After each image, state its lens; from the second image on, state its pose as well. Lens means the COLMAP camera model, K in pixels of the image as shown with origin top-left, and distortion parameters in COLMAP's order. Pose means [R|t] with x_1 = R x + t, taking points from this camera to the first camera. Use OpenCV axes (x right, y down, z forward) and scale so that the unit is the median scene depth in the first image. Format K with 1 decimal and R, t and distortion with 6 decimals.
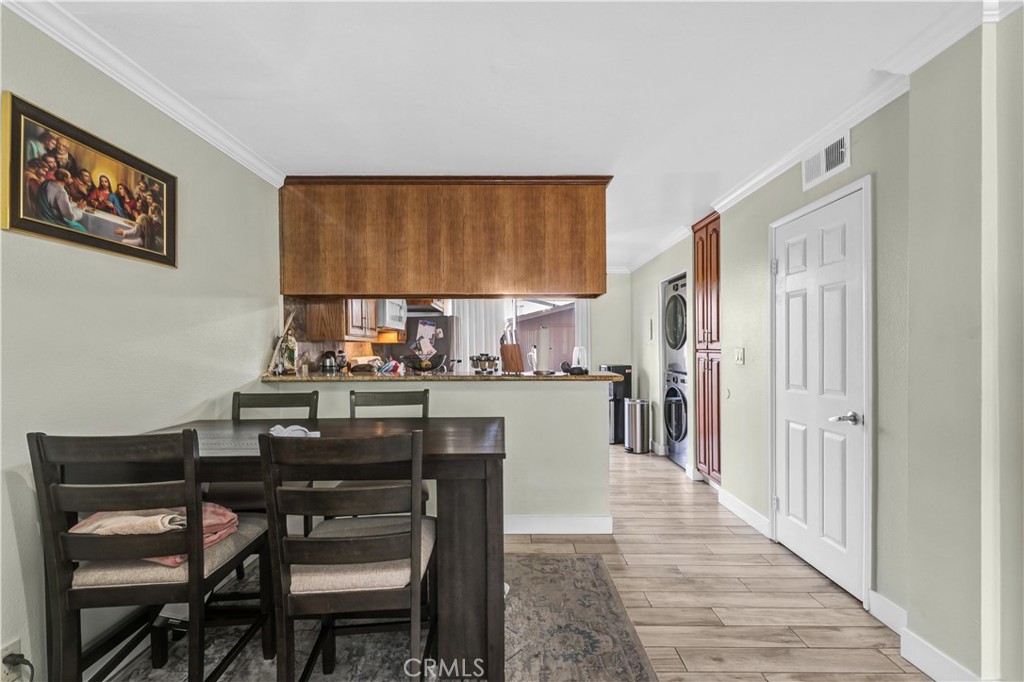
lens RADIAL K [[445.7, 0, 498.8], [0, 445.7, 360.2], [0, 0, 1]] dist [0.000181, 0.000267]
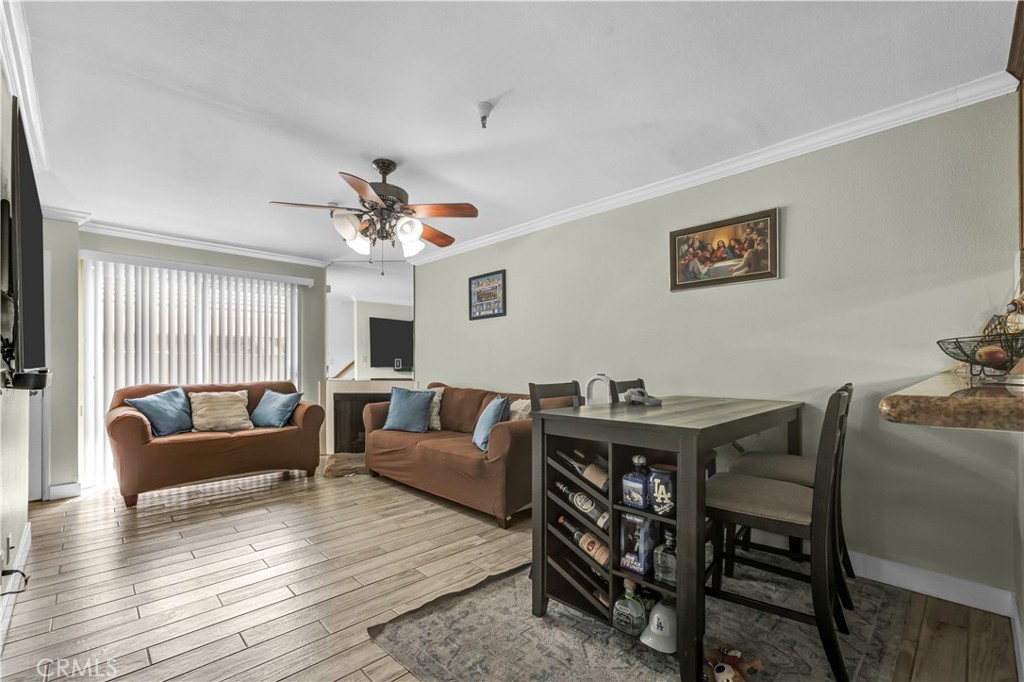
lens RADIAL K [[445.1, 0, 517.8], [0, 445.1, 363.2], [0, 0, 1]] dist [-0.002343, -0.000426]
pose [[-0.694016, 0.000306, -0.719960, 0.492818], [-0.016883, 0.999718, 0.016699, 0.020720], [0.719762, 0.023745, -0.693815, 0.929635]]
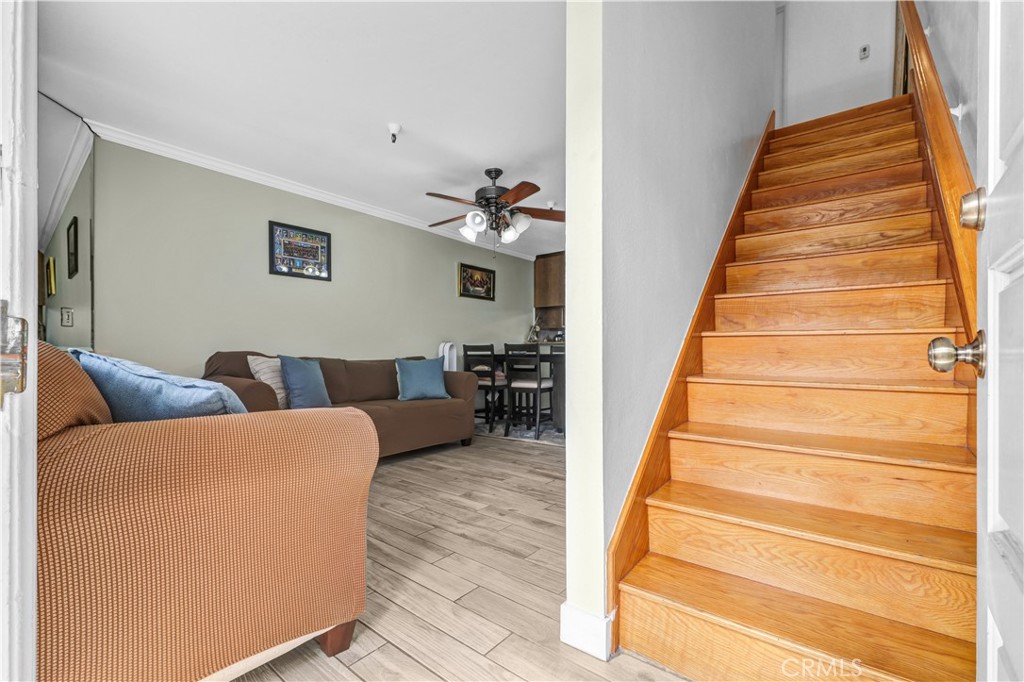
lens RADIAL K [[432.5, 0, 481.3], [0, 432.5, 368.1], [0, 0, 1]] dist [0.001551, 0.000184]
pose [[0.764695, 0.032274, -0.643584, 0.742779], [-0.026675, 0.999474, 0.018426, 0.129236], [0.643840, 0.003077, 0.765154, -0.869867]]
